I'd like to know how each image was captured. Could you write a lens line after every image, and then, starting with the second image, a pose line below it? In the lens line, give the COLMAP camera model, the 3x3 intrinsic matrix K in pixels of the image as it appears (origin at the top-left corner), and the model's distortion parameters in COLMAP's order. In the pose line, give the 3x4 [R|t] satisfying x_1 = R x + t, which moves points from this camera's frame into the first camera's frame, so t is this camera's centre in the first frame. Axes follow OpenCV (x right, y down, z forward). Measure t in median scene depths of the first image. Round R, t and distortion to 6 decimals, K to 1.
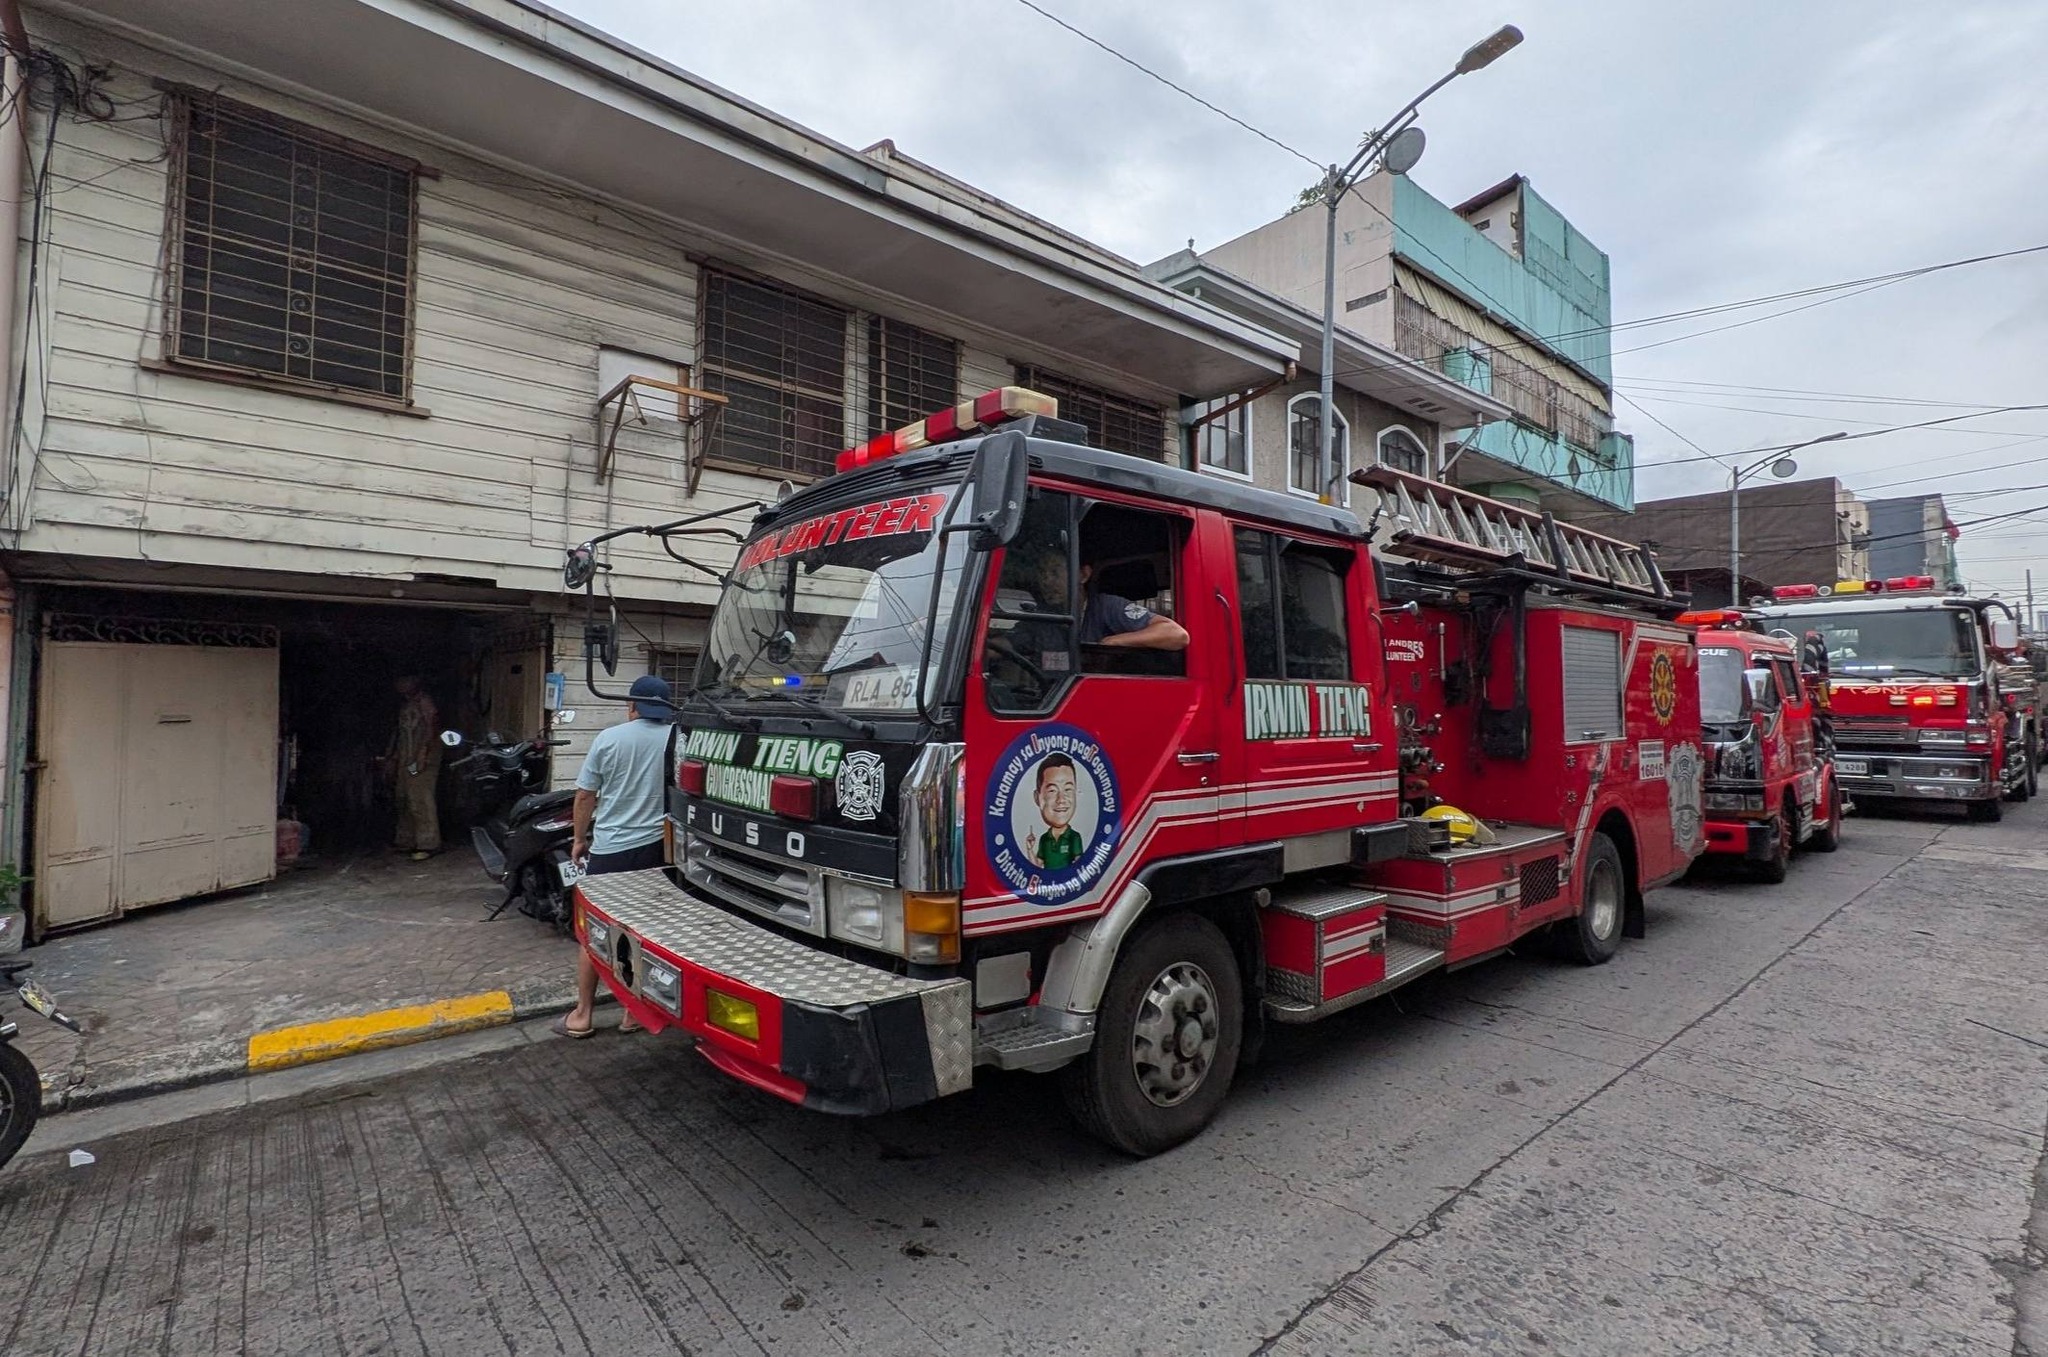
lens RADIAL K [[768.2, 0, 1024.0], [0, 768.2, 678.5], [0, 0, 1]] dist [-0.000036, -0.000178]
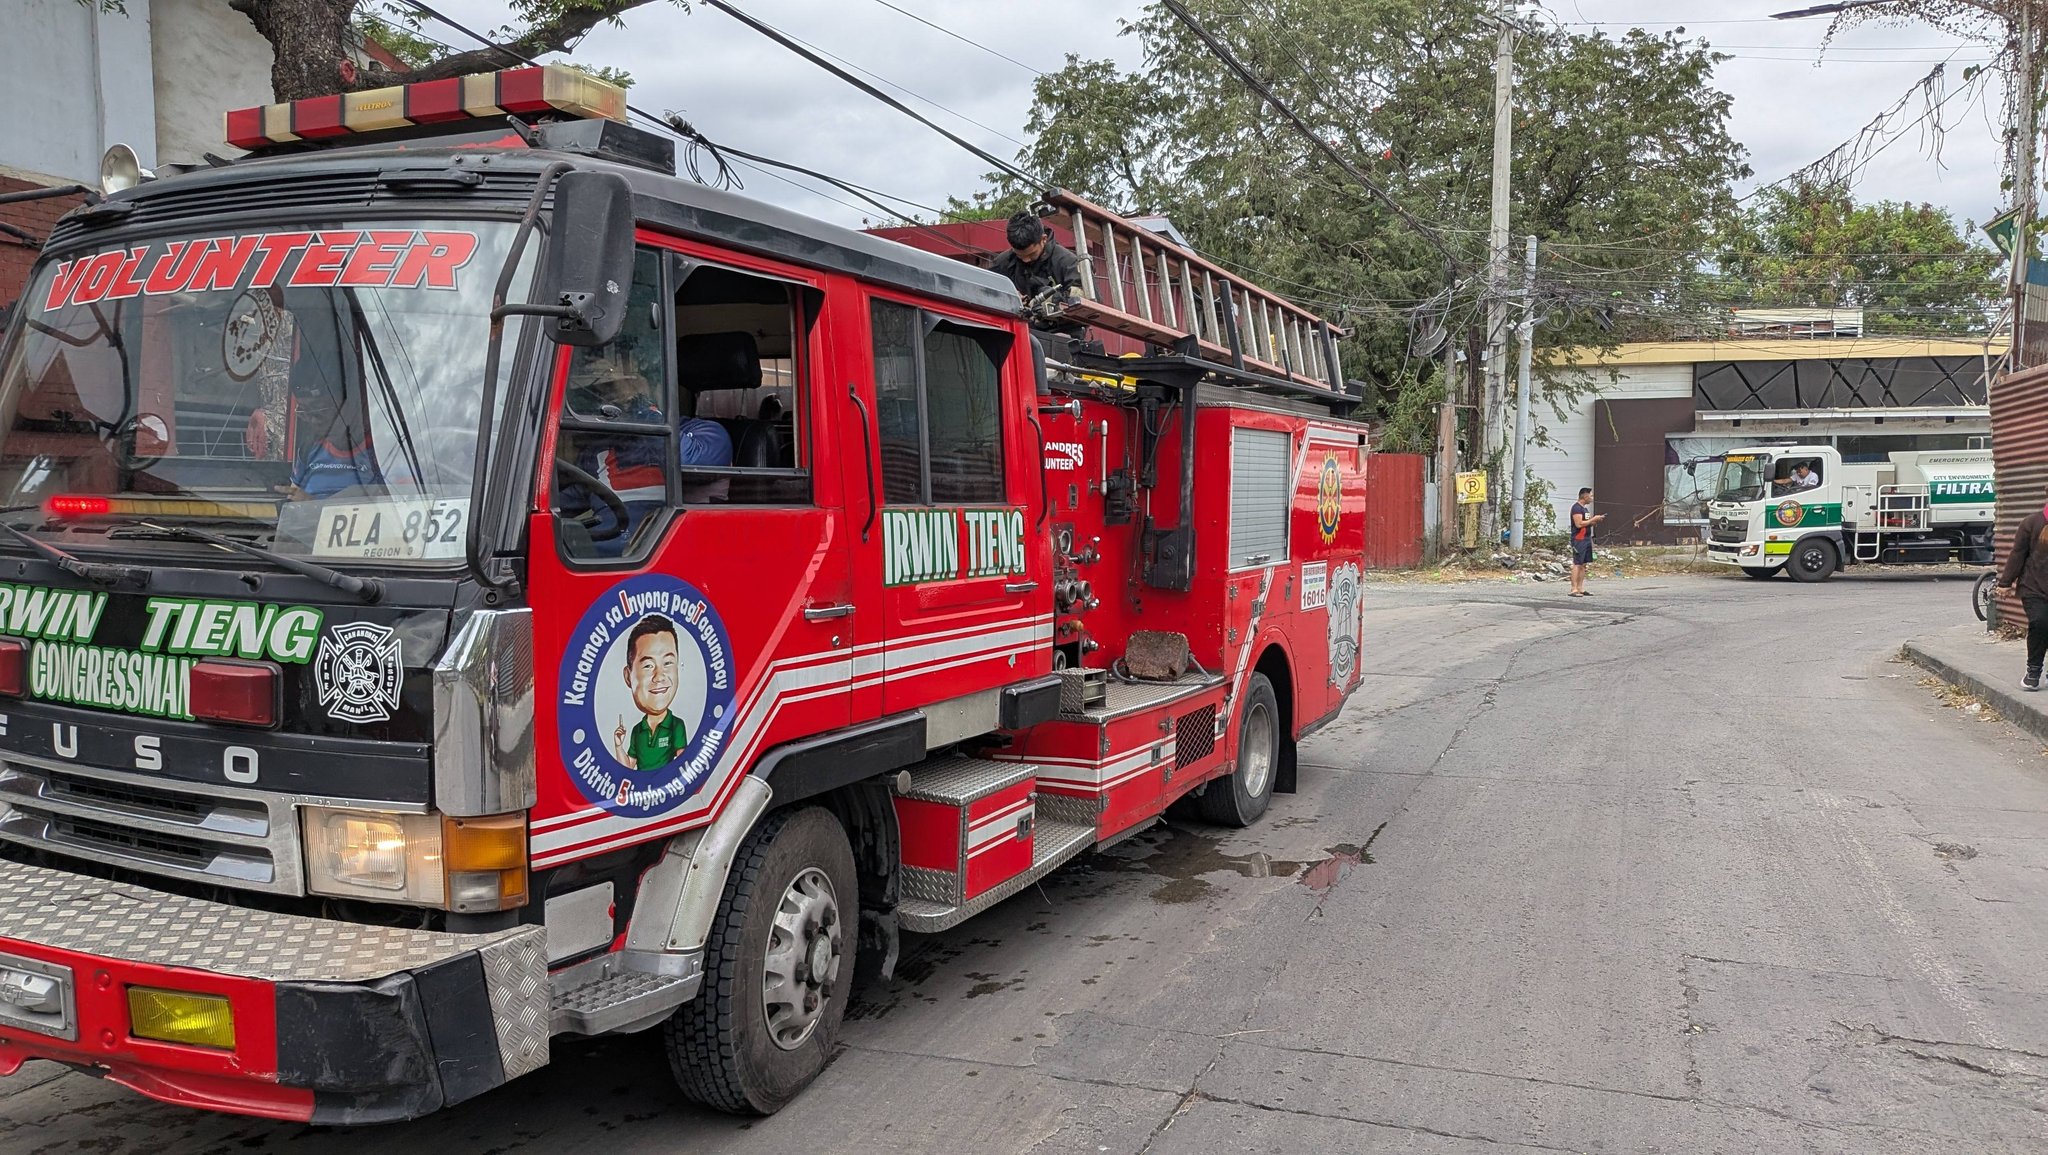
lens RADIAL K [[1217.3, 0, 1024.0], [0, 1217.3, 577.5], [0, 0, 1]] dist [0.052659, -0.084086]
pose [[0.903528, -0.013507, 0.428316, -0.136336], [-0.030821, 0.994866, 0.096390, -0.062560], [-0.427419, -0.100292, 0.898473, -0.203279]]
